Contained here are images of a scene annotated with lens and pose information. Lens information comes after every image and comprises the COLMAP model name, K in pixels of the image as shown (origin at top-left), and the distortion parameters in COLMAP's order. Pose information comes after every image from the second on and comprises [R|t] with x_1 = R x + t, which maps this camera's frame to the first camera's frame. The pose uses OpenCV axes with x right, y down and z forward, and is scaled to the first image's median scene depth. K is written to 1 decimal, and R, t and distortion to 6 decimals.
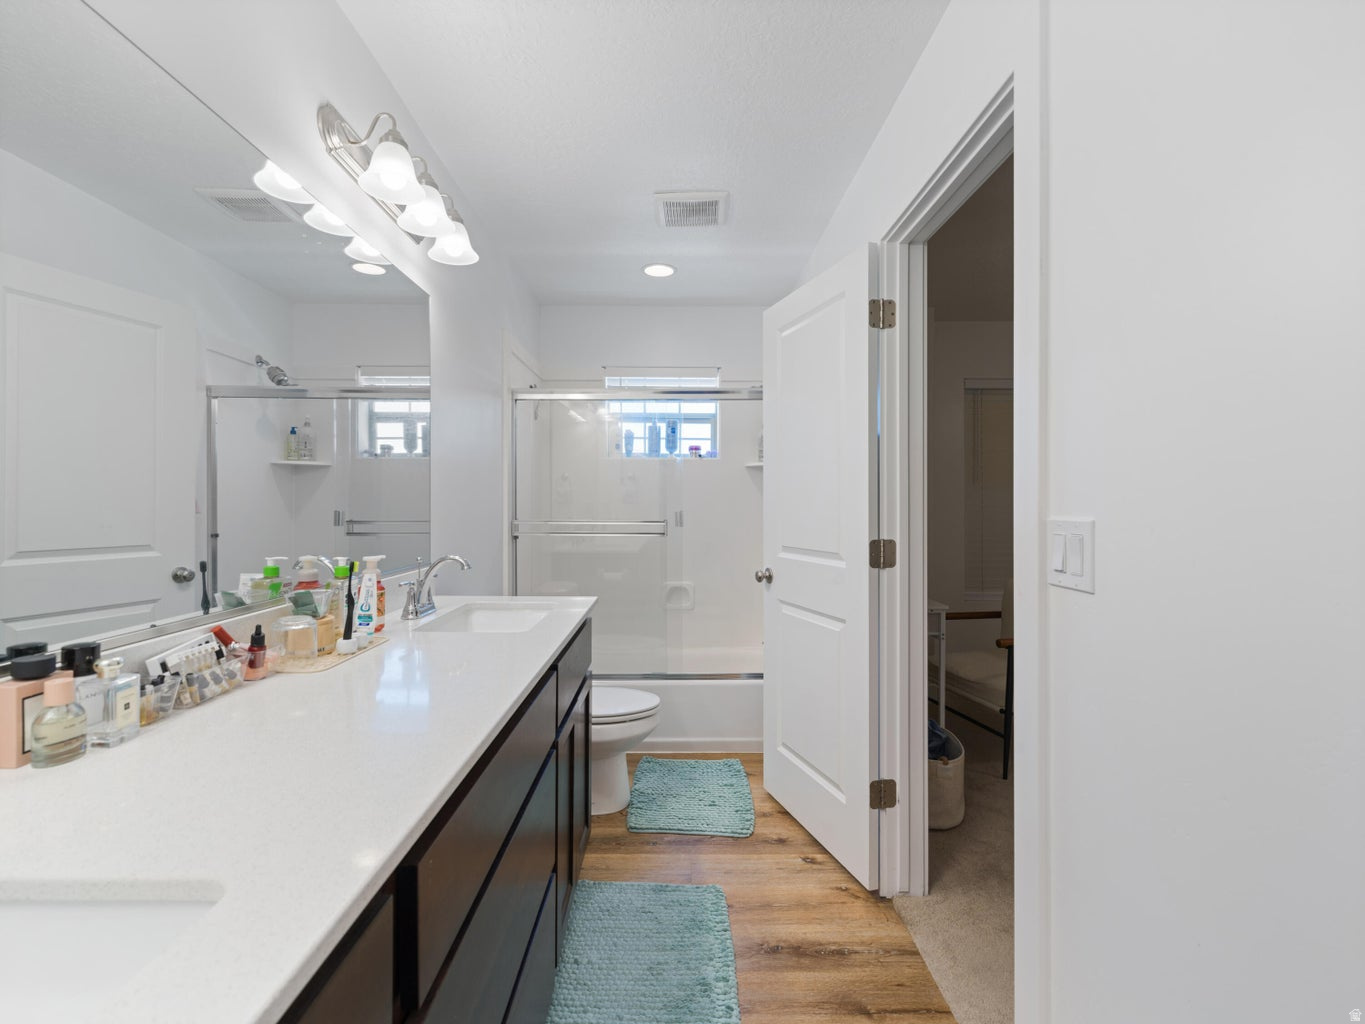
lens RADIAL K [[644.0, 0, 680.0], [0, 644.0, 509.7], [0, 0, 1]] dist [-0.005554, -0.001216]
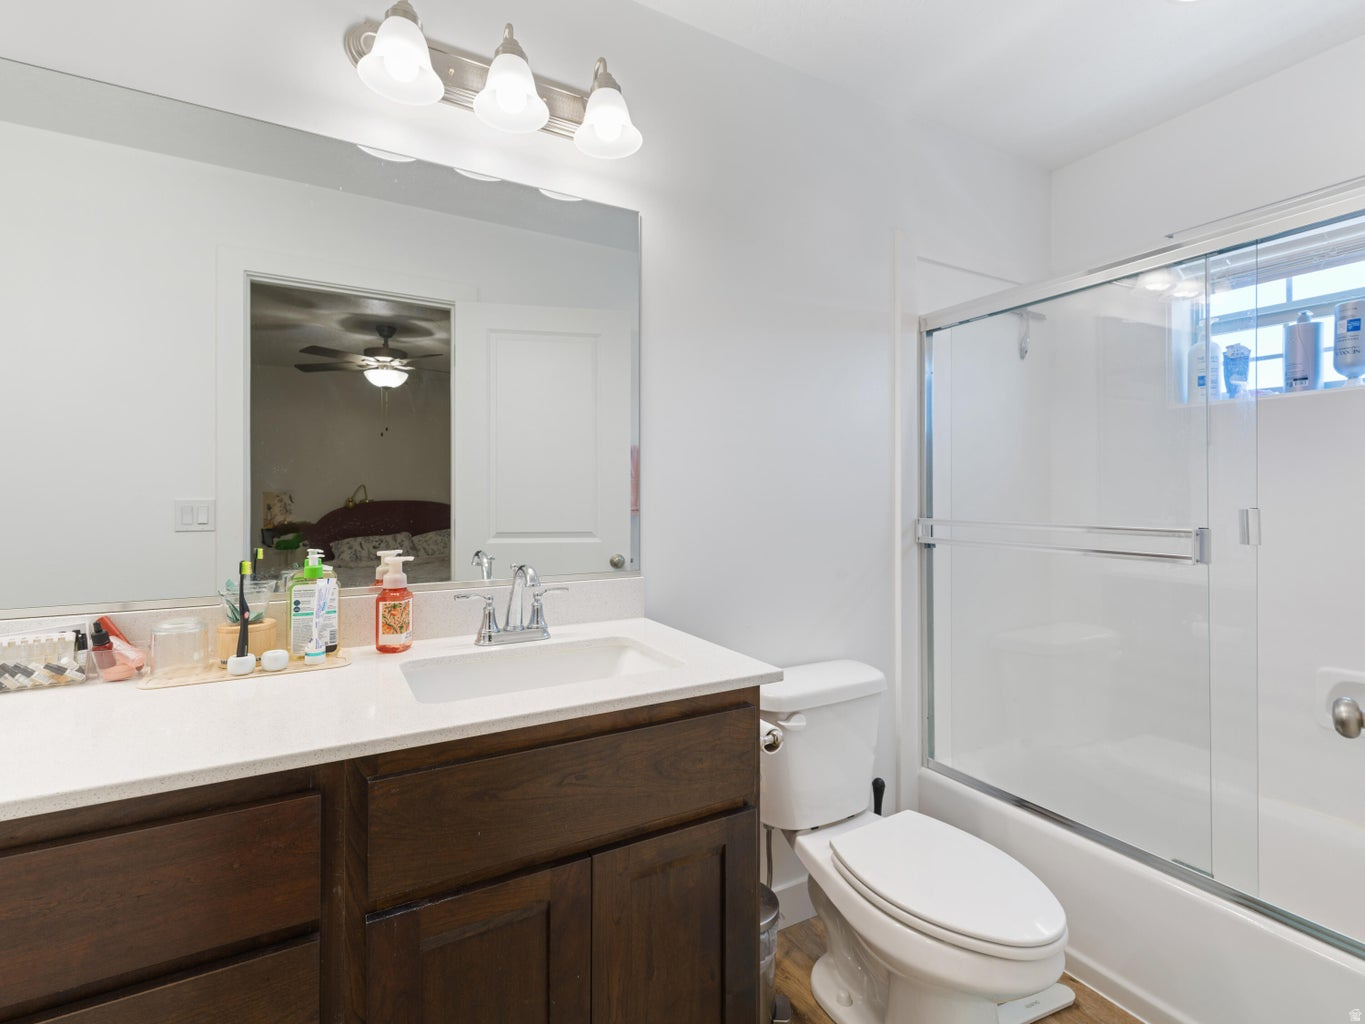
lens RADIAL K [[644.0, 0, 683.5], [0, 644.0, 505.1], [0, 0, 1]] dist [-0.005554, -0.001216]
pose [[0.467361, 0.006288, -0.884044, 0.161725], [-0.006234, 0.999973, 0.003816, 0.000995], [0.884044, 0.003727, 0.467388, 0.390381]]
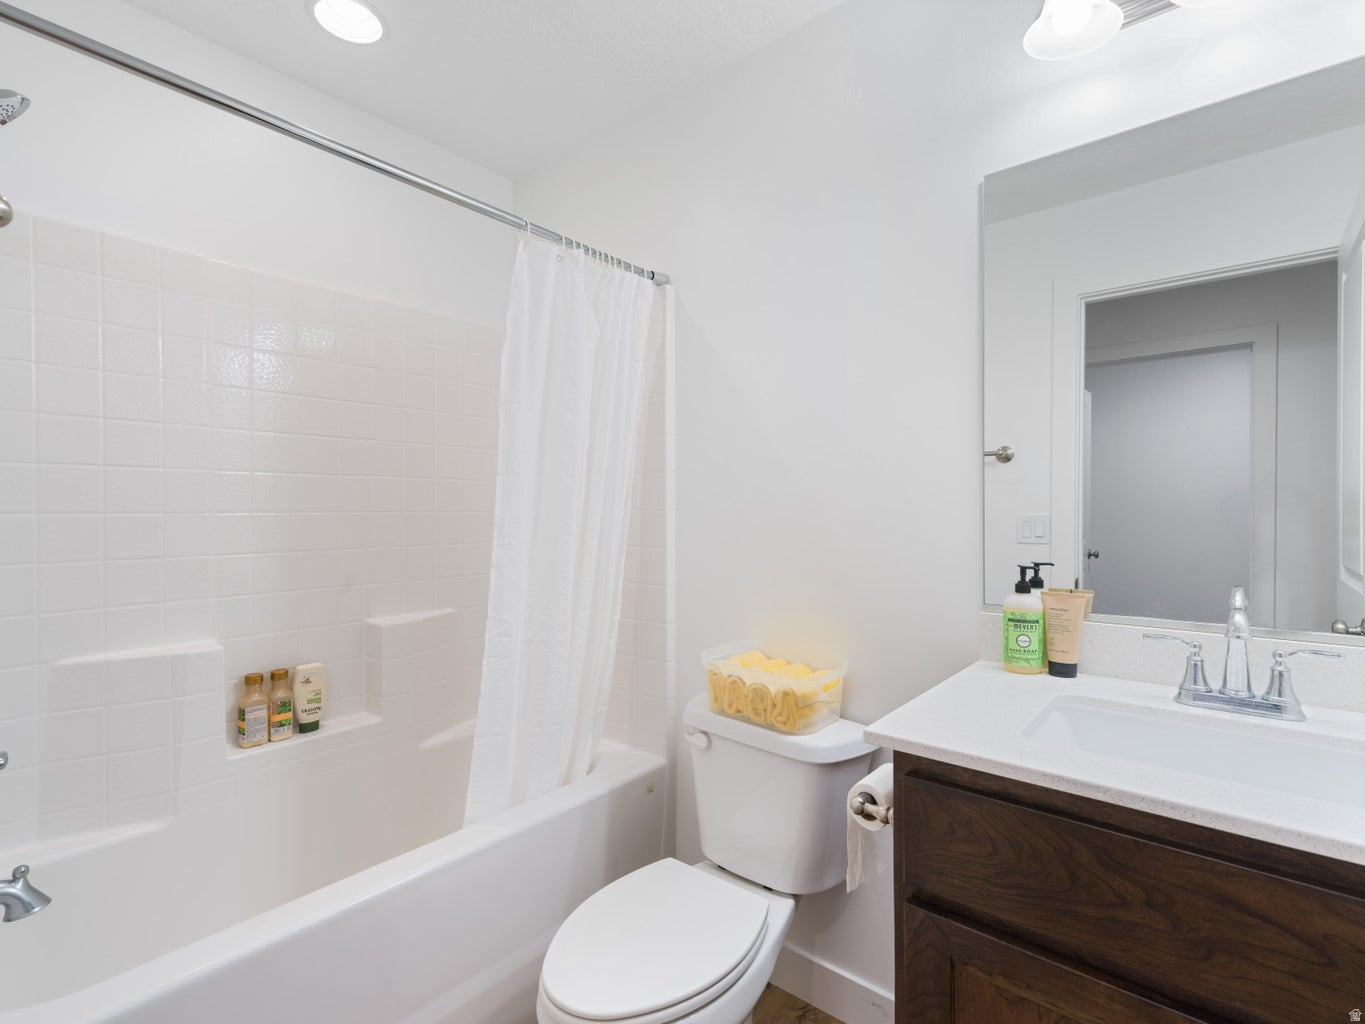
lens RADIAL K [[644.0, 0, 686.3], [0, 644.0, 505.0], [0, 0, 1]] dist [-0.005554, -0.001216]
pose [[-0.662177, -0.014054, -0.749216, 0.151221], [-0.015454, 0.999868, -0.005098, -0.001133], [0.749188, 0.008203, -0.662306, 0.475081]]
